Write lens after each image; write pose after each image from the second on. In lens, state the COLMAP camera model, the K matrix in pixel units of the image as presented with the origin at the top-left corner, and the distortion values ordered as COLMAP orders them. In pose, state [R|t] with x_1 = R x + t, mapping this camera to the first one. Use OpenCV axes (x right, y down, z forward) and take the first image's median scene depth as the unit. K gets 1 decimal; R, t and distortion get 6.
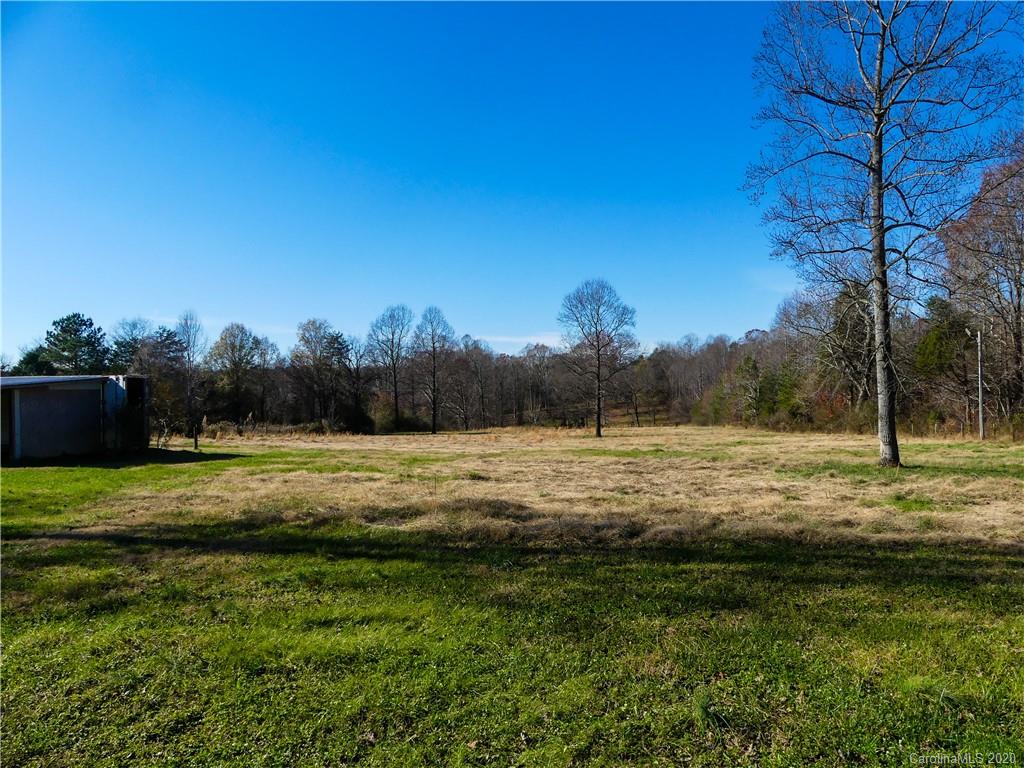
lens RADIAL K [[786.3, 0, 524.8], [0, 786.3, 383.9], [0, 0, 1]] dist [-0.009346, 0.009274]
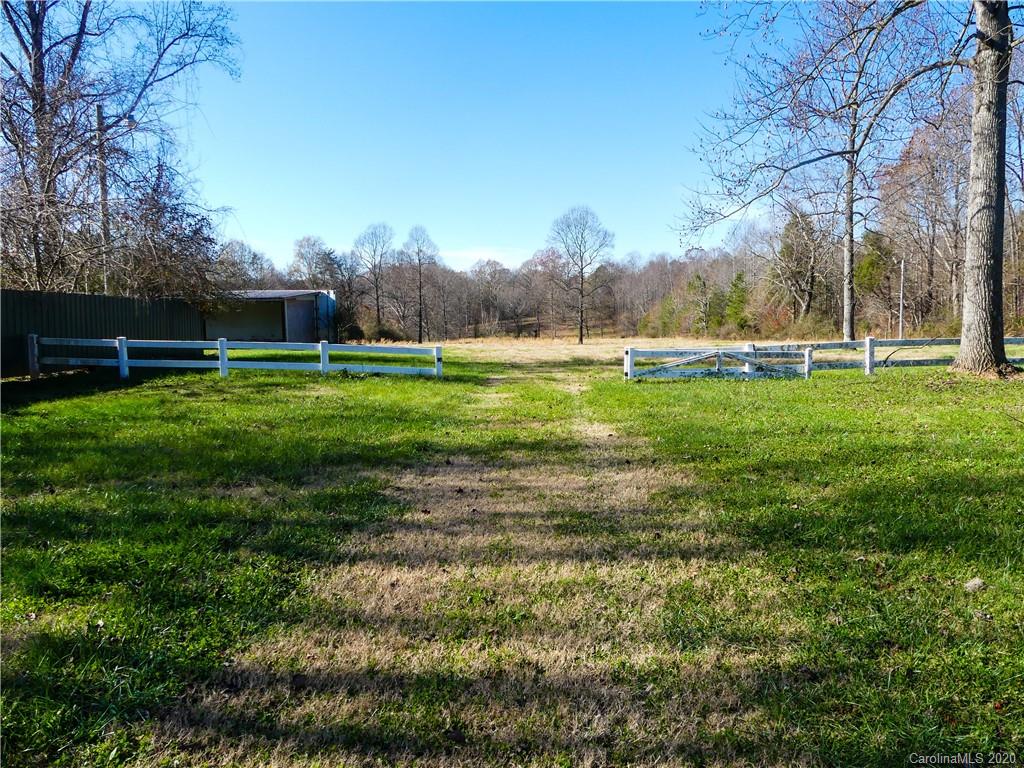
lens RADIAL K [[786.3, 0, 524.8], [0, 786.3, 383.9], [0, 0, 1]] dist [-0.009346, 0.009274]
pose [[0.996128, -0.003215, 0.087853, -0.074589], [-0.006266, 0.994192, 0.107434, 0.000818], [-0.087688, -0.107568, 0.990323, -0.118966]]
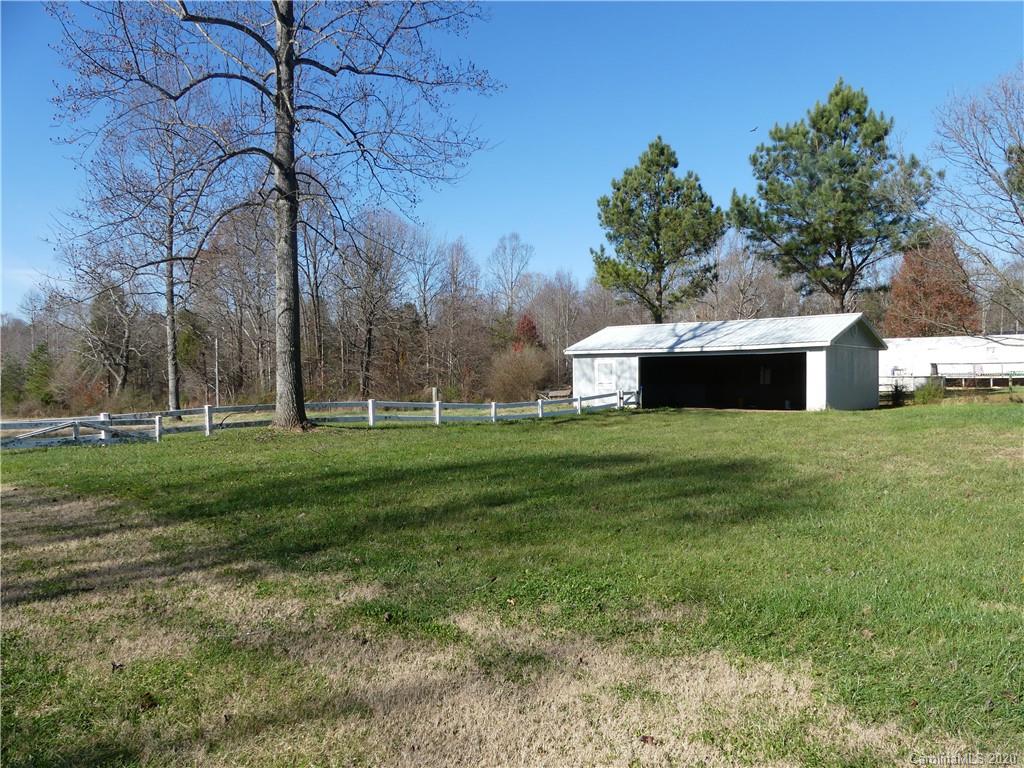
lens RADIAL K [[786.3, 0, 524.8], [0, 786.3, 383.9], [0, 0, 1]] dist [-0.009346, 0.009274]
pose [[0.612095, 0.003315, 0.790777, -0.094424], [-0.012396, 0.999909, 0.005403, 0.000617], [-0.790687, -0.013110, 0.612080, -0.145083]]
